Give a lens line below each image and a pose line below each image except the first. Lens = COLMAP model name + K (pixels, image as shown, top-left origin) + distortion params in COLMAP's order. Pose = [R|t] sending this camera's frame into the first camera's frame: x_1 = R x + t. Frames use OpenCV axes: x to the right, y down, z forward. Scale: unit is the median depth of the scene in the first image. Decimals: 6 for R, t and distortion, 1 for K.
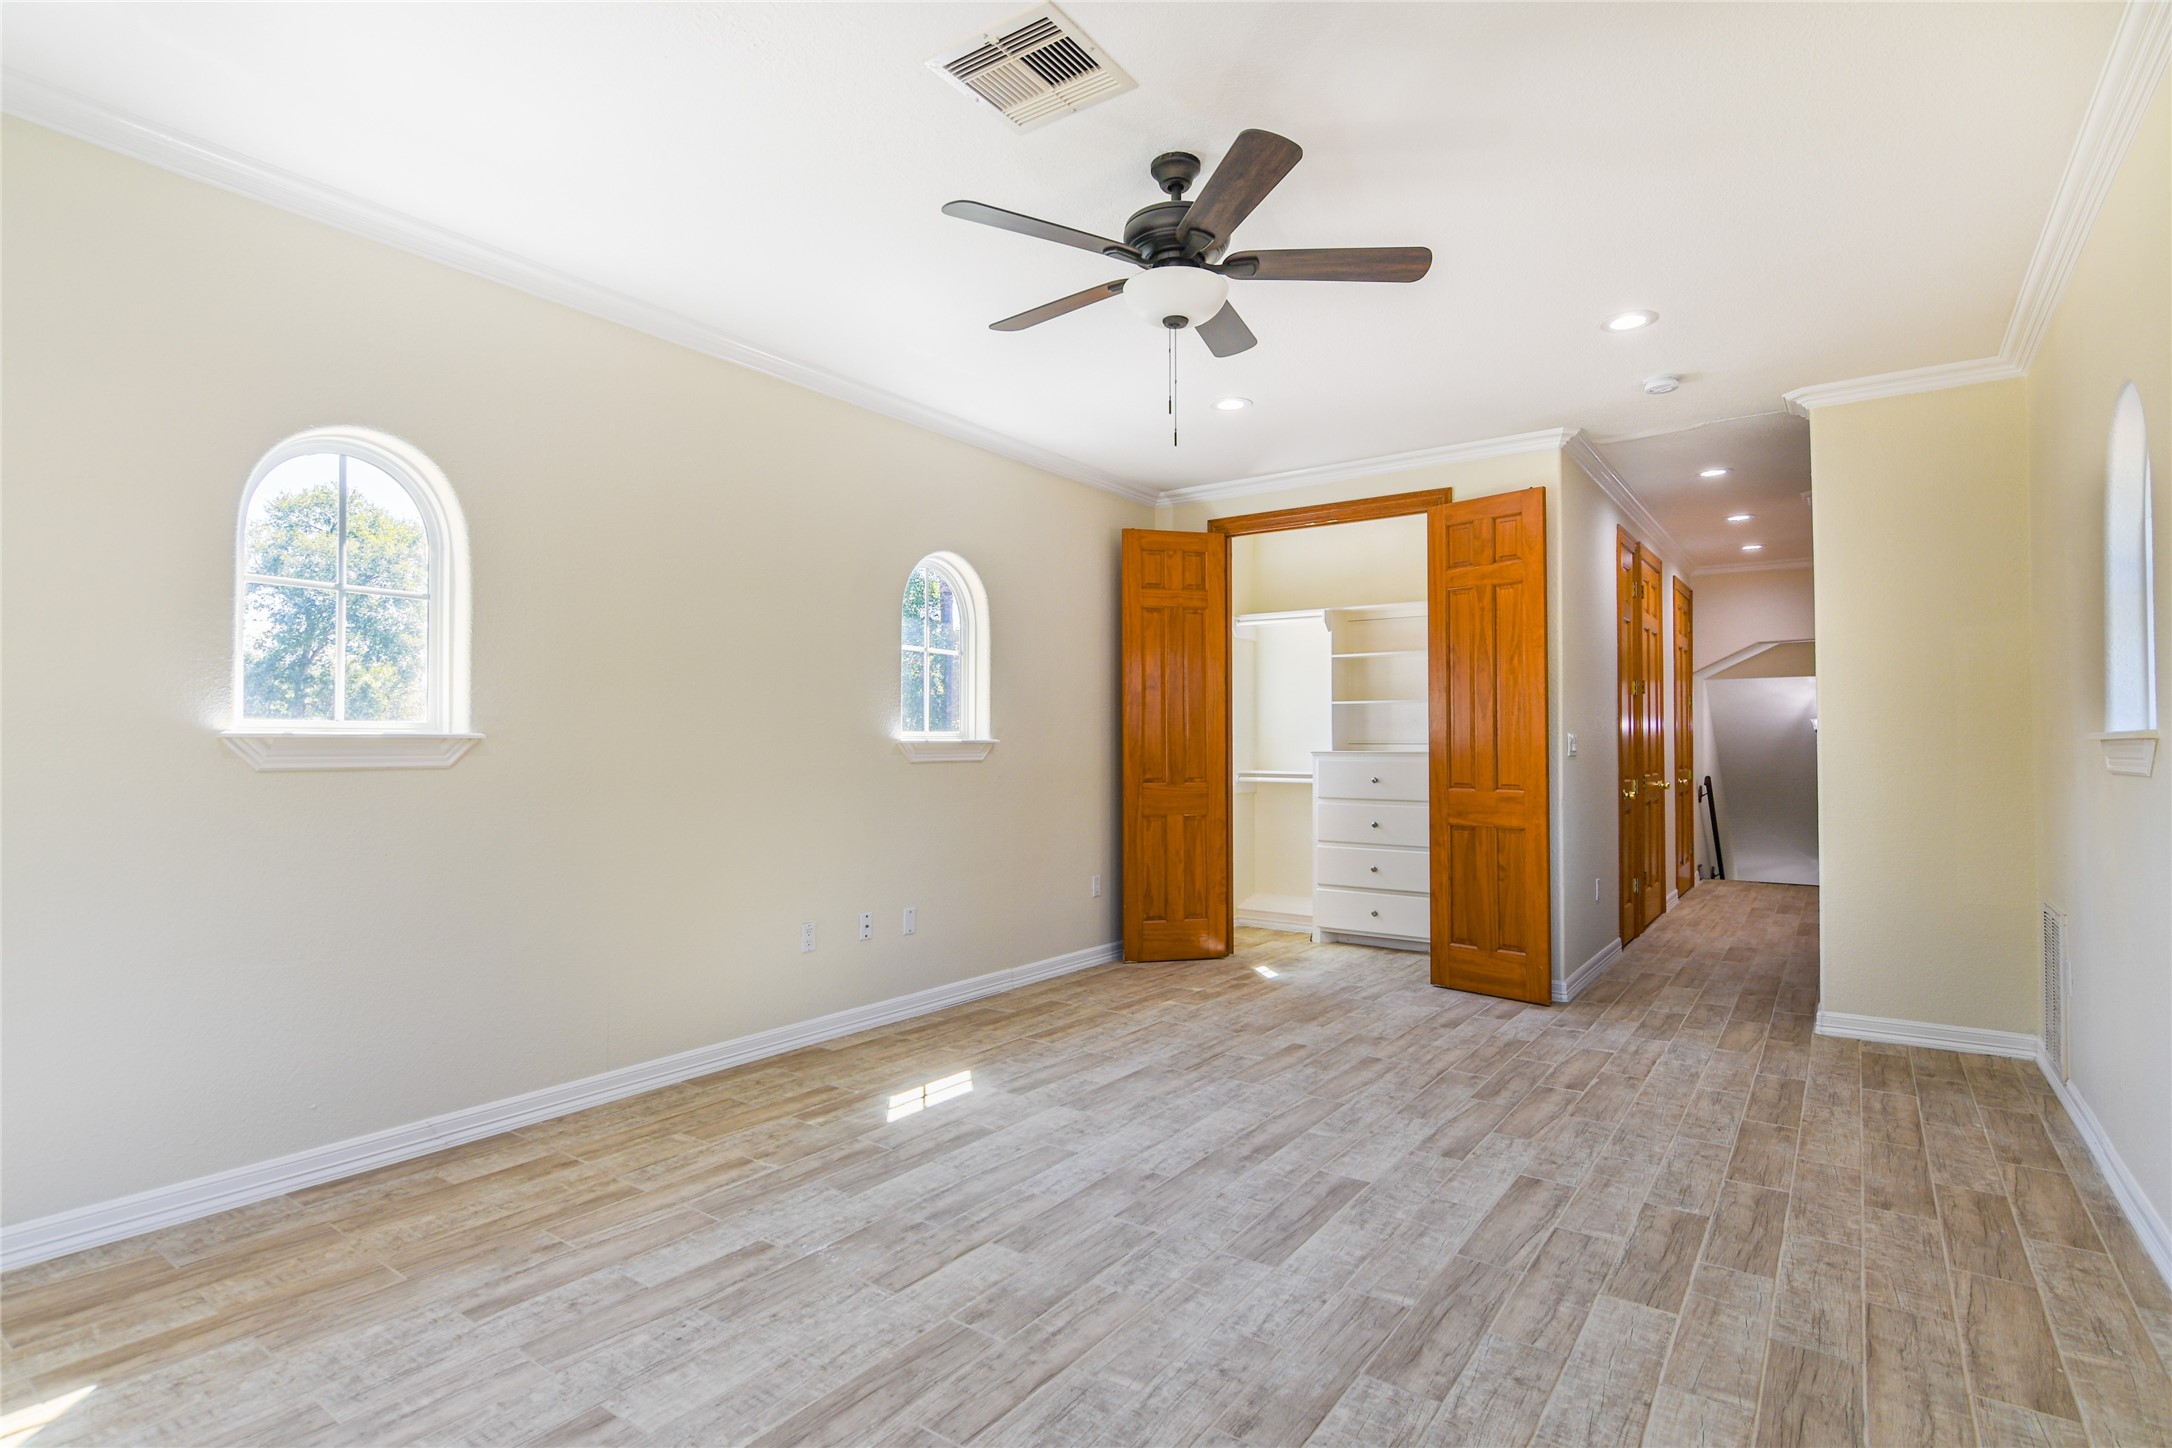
lens RADIAL K [[1087.9, 0, 1086.0], [0, 1087.9, 730.2], [0, 0, 1]] dist [-0.001924, 0.002062]
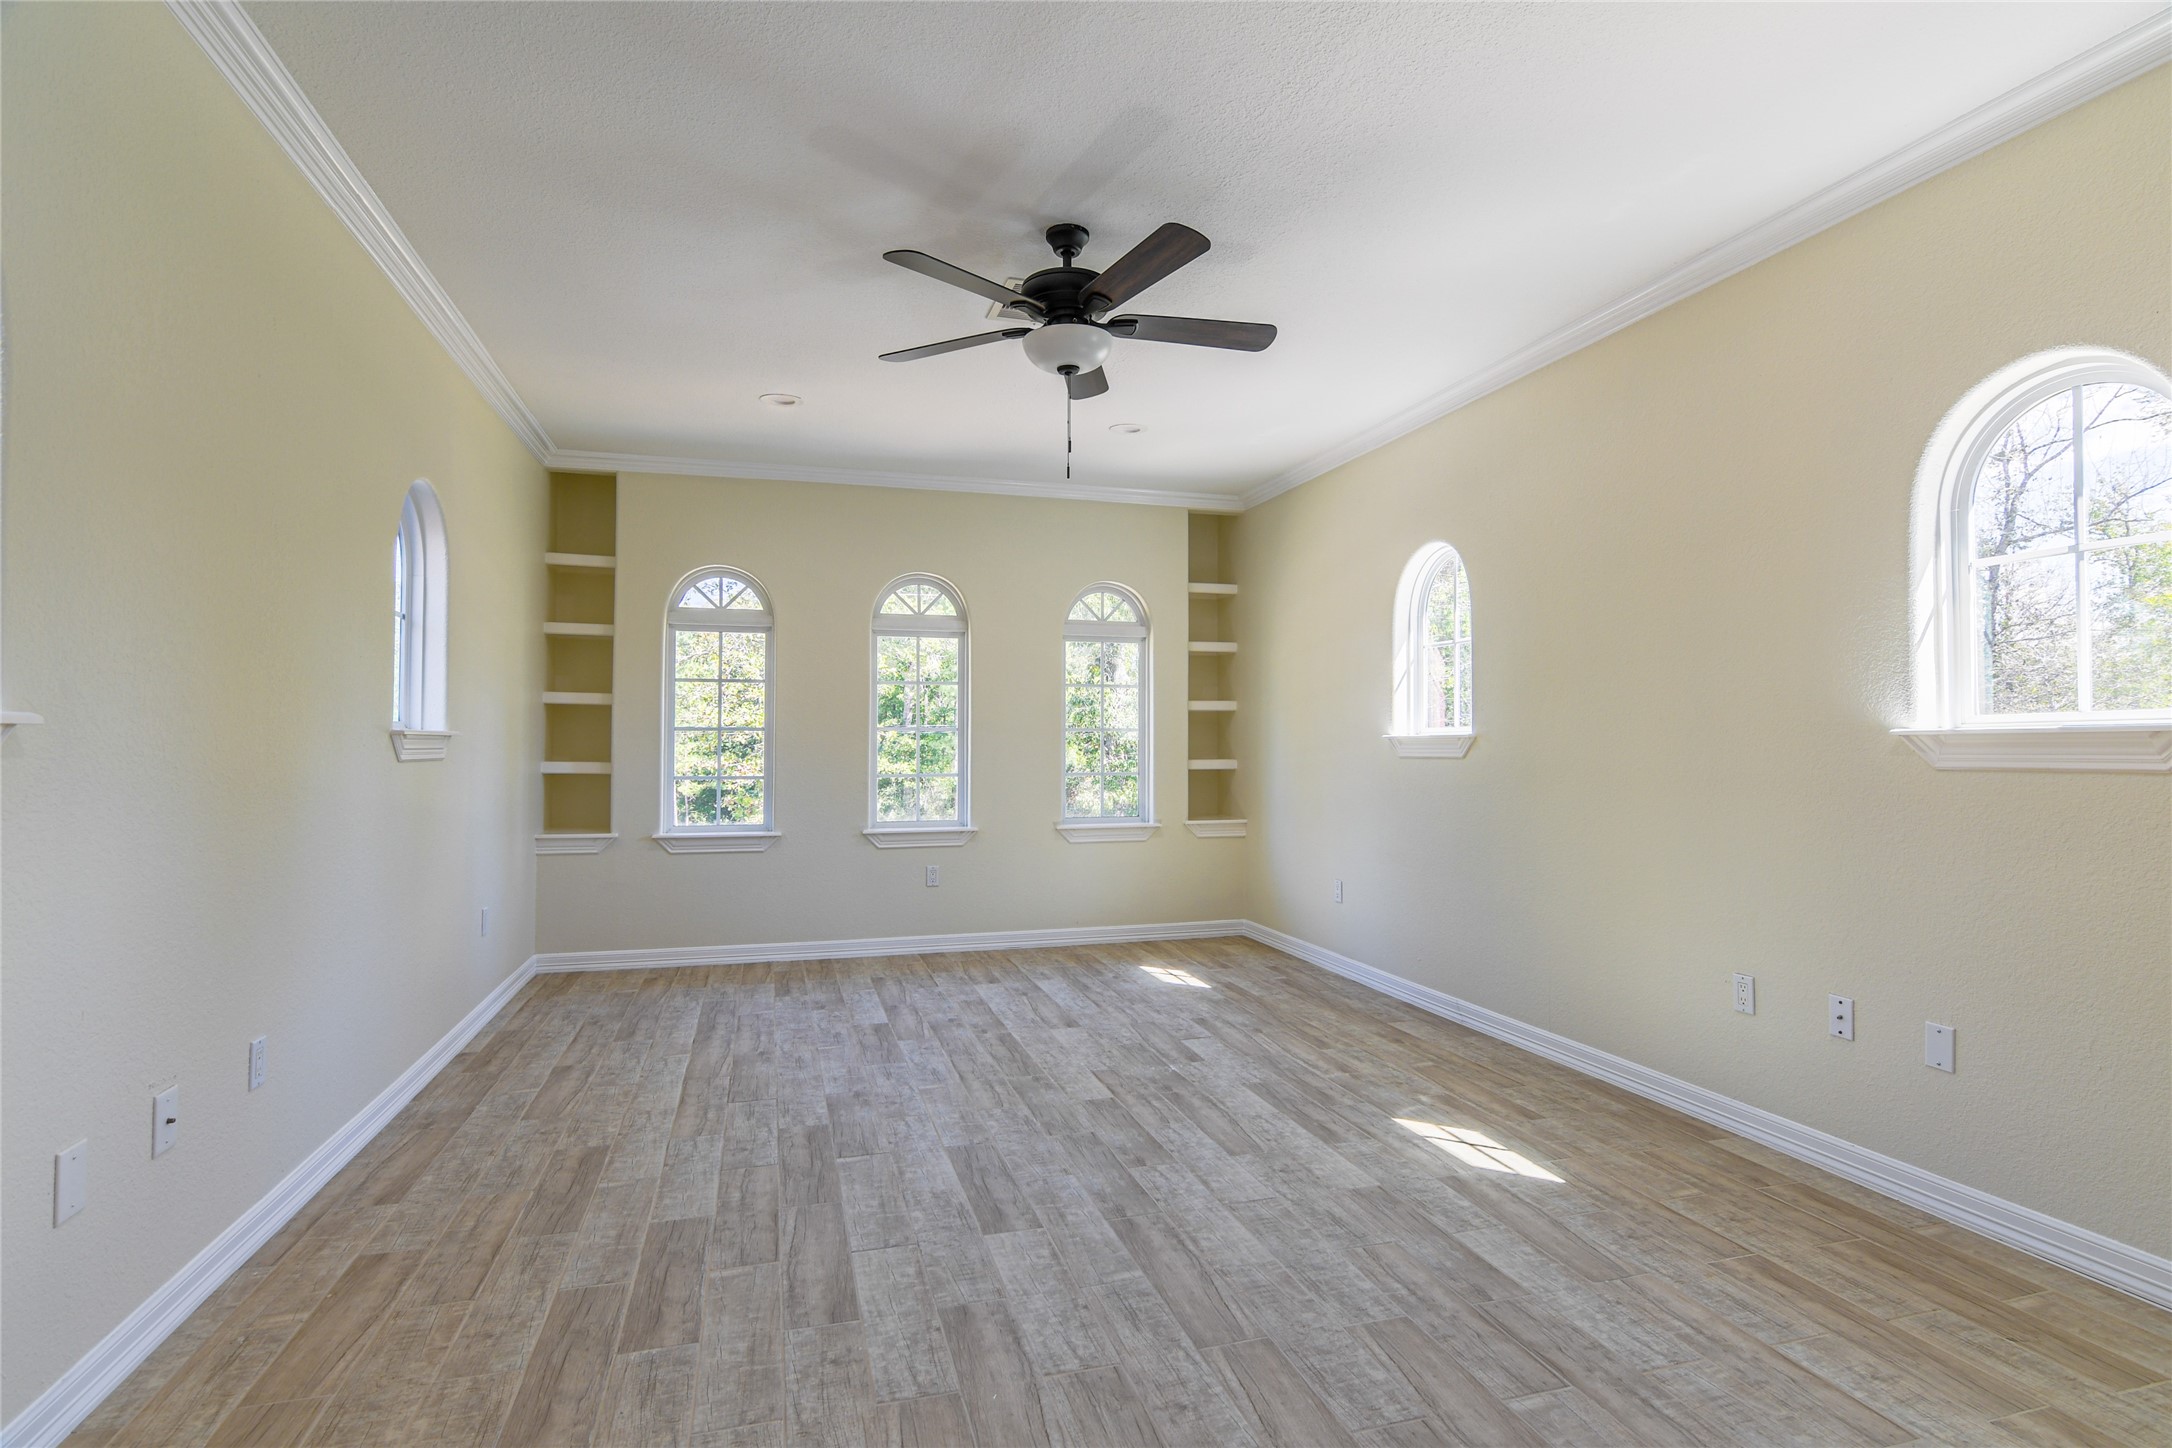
lens RADIAL K [[1087.9, 0, 1095.1], [0, 1087.9, 724.5], [0, 0, 1]] dist [-0.001924, 0.002062]
pose [[-0.617387, -0.016435, -0.786488, 0.879329], [0.012386, 0.999455, -0.030608, 0.028581], [0.786562, -0.028639, -0.616847, 1.577748]]
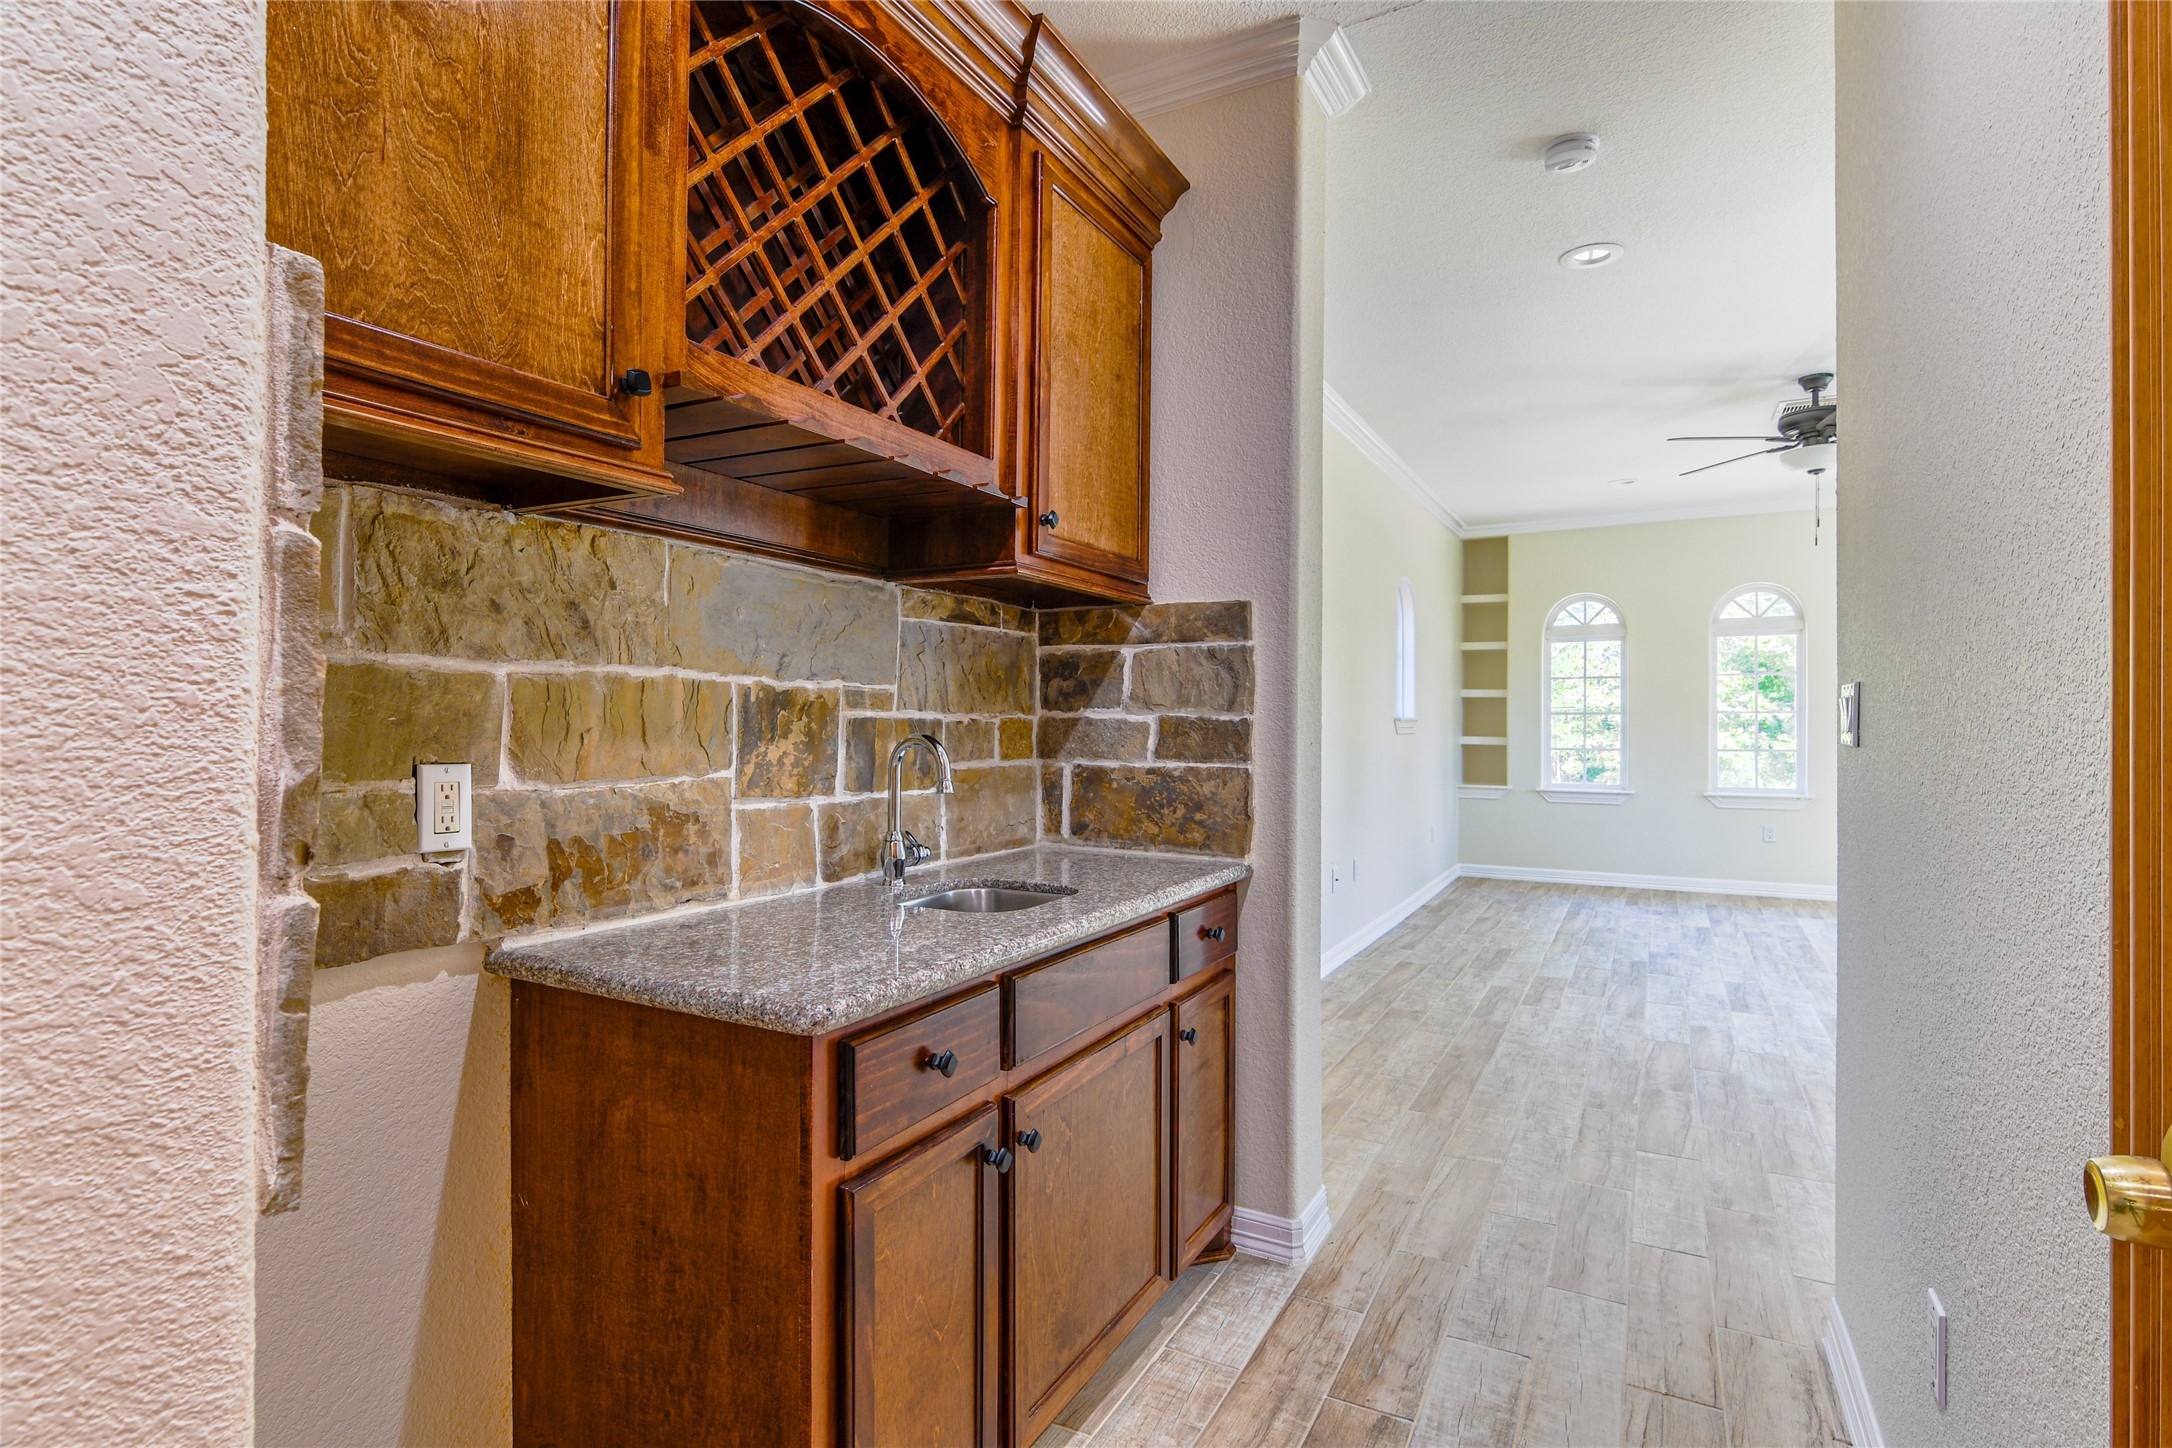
lens RADIAL K [[1087.9, 0, 1068.4], [0, 1087.9, 709.8], [0, 0, 1]] dist [-0.001924, 0.002062]
pose [[-0.993722, -0.003366, -0.111826, 1.309652], [0.000041, 0.999536, -0.030454, 0.040313], [0.111876, -0.030267, -0.993261, 2.340829]]
